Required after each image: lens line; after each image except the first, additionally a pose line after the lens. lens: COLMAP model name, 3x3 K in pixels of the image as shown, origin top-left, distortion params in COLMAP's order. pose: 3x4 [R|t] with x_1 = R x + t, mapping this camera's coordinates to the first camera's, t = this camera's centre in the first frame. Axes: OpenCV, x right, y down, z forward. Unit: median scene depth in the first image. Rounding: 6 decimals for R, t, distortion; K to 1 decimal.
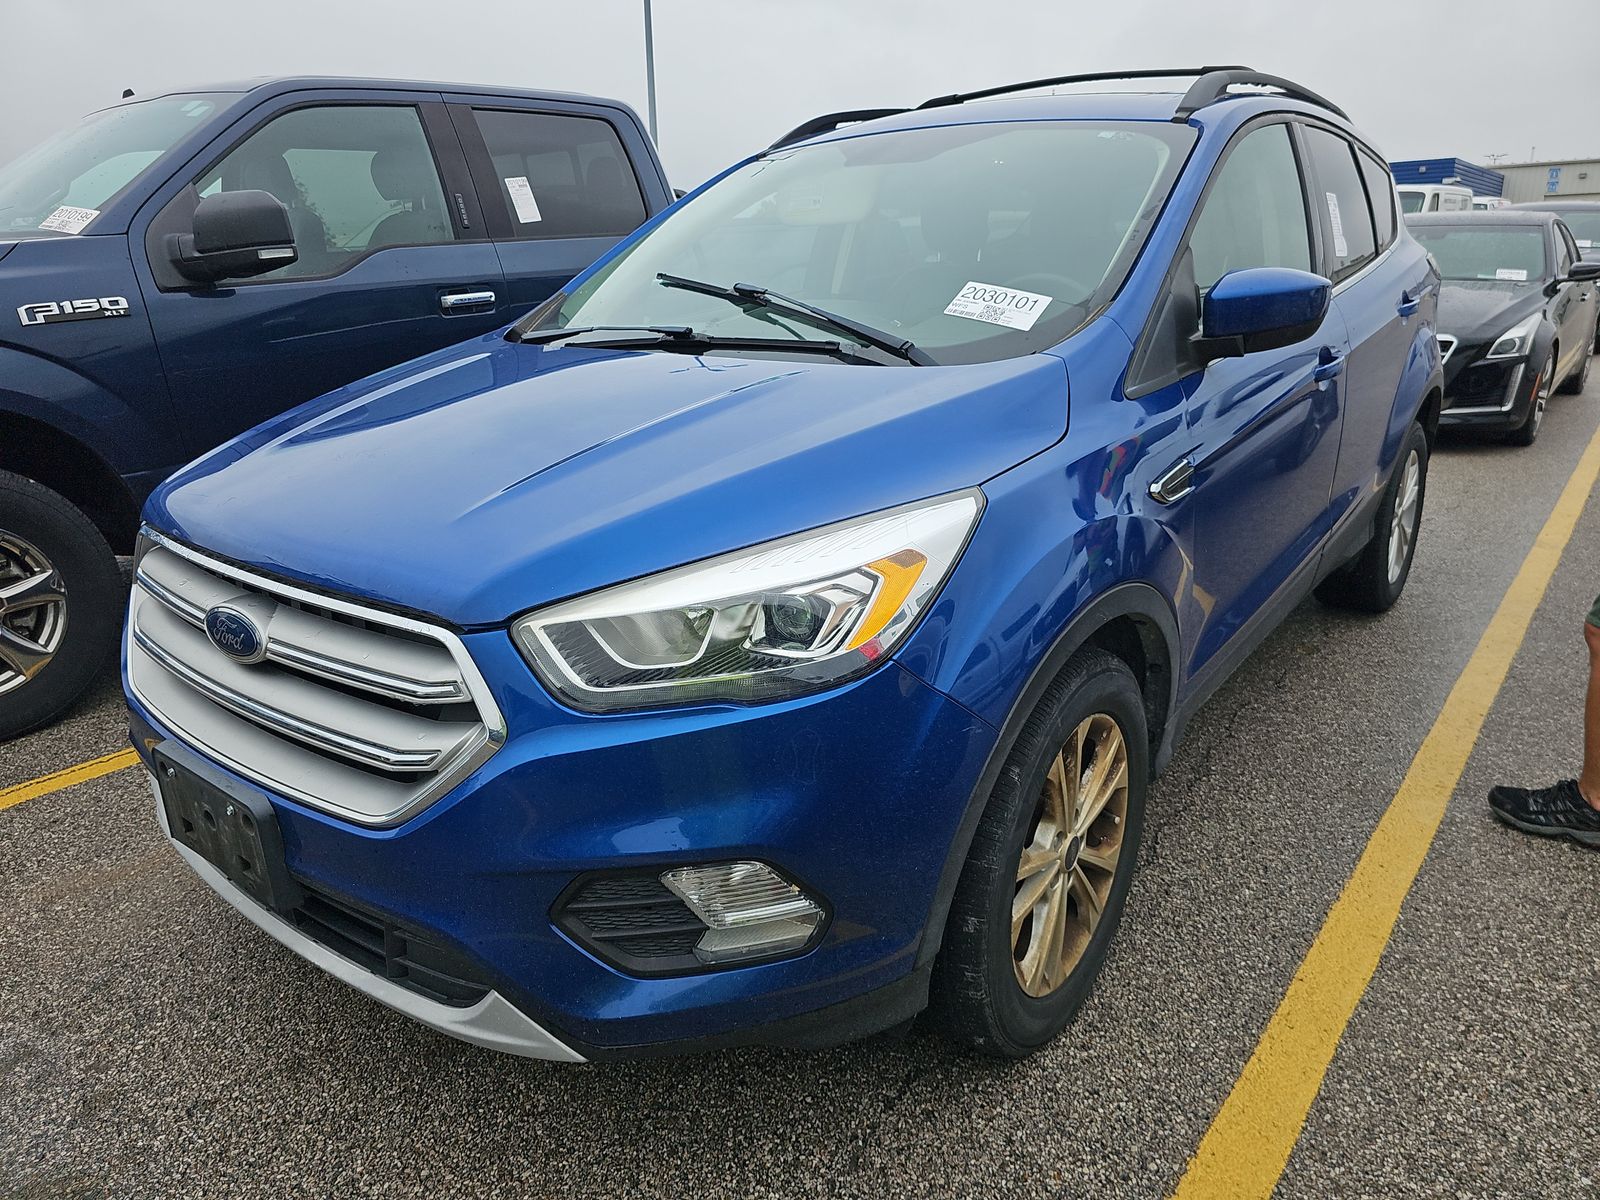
lens RADIAL K [[1042.7, 0, 800.0], [0, 1042.7, 600.0], [0, 0, 1]] dist [0.055181, -0.056552]
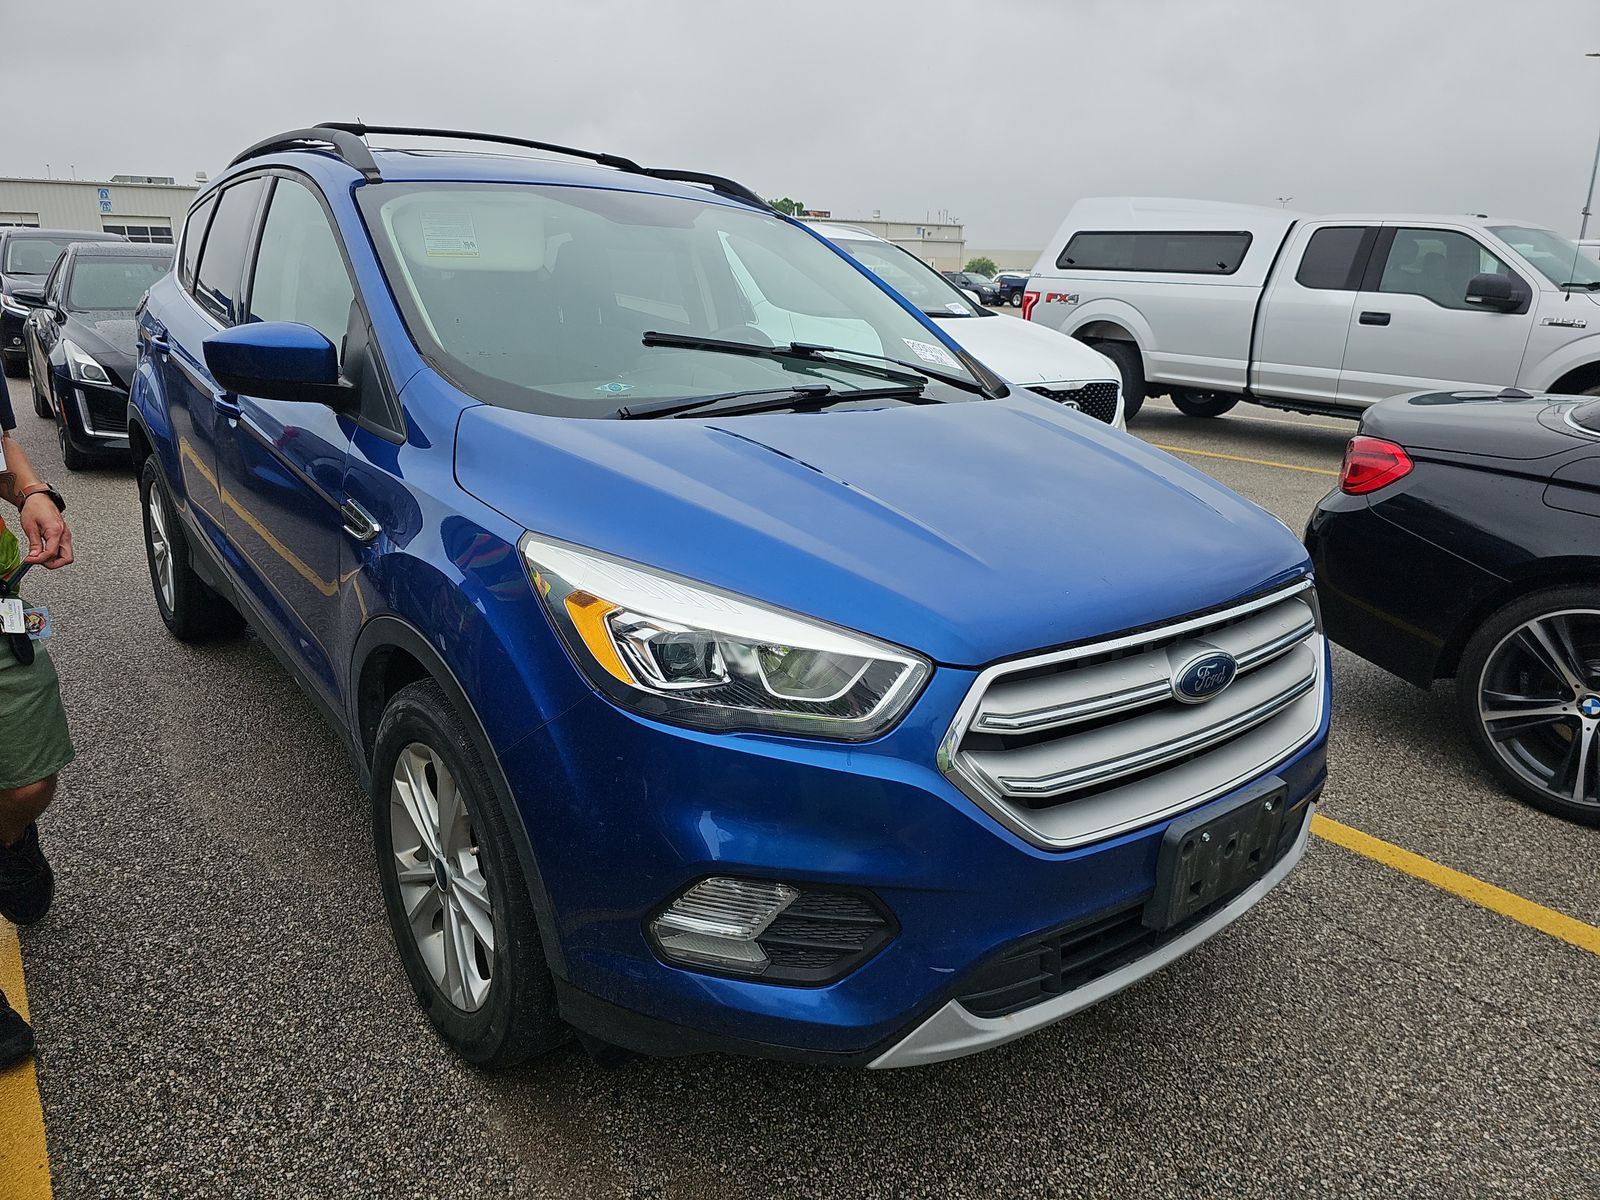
lens RADIAL K [[1042.7, 0, 800.0], [0, 1042.7, 600.0], [0, 0, 1]] dist [0.055181, -0.056552]
pose [[0.229340, -0.254726, 0.939424, -1.173347], [0.272012, 0.943467, 0.189417, -0.261679], [-0.934566, 0.212094, 0.285663, 0.765691]]
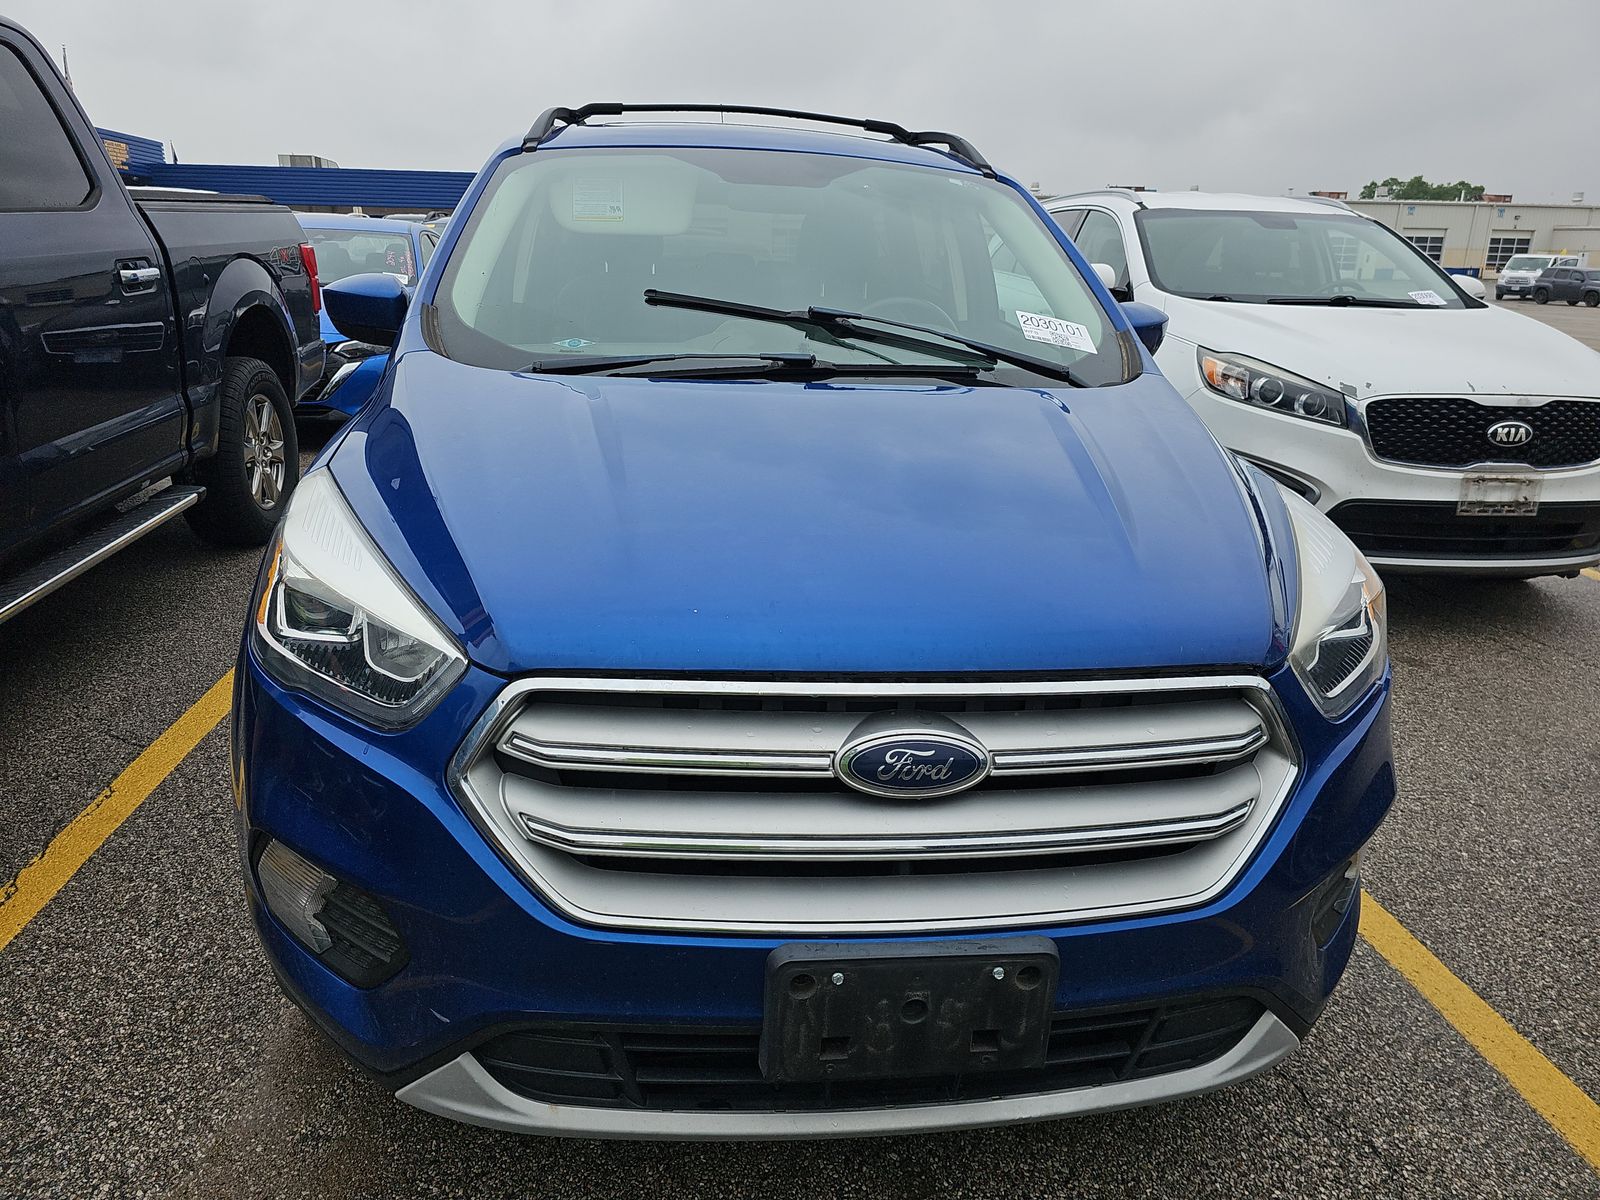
lens RADIAL K [[1042.7, 0, 800.0], [0, 1042.7, 600.0], [0, 0, 1]] dist [0.055181, -0.056552]
pose [[0.701532, -0.175985, 0.690567, -0.794907], [0.173962, 0.982003, 0.073530, -0.115200], [-0.691079, 0.068549, 0.719521, 0.350293]]
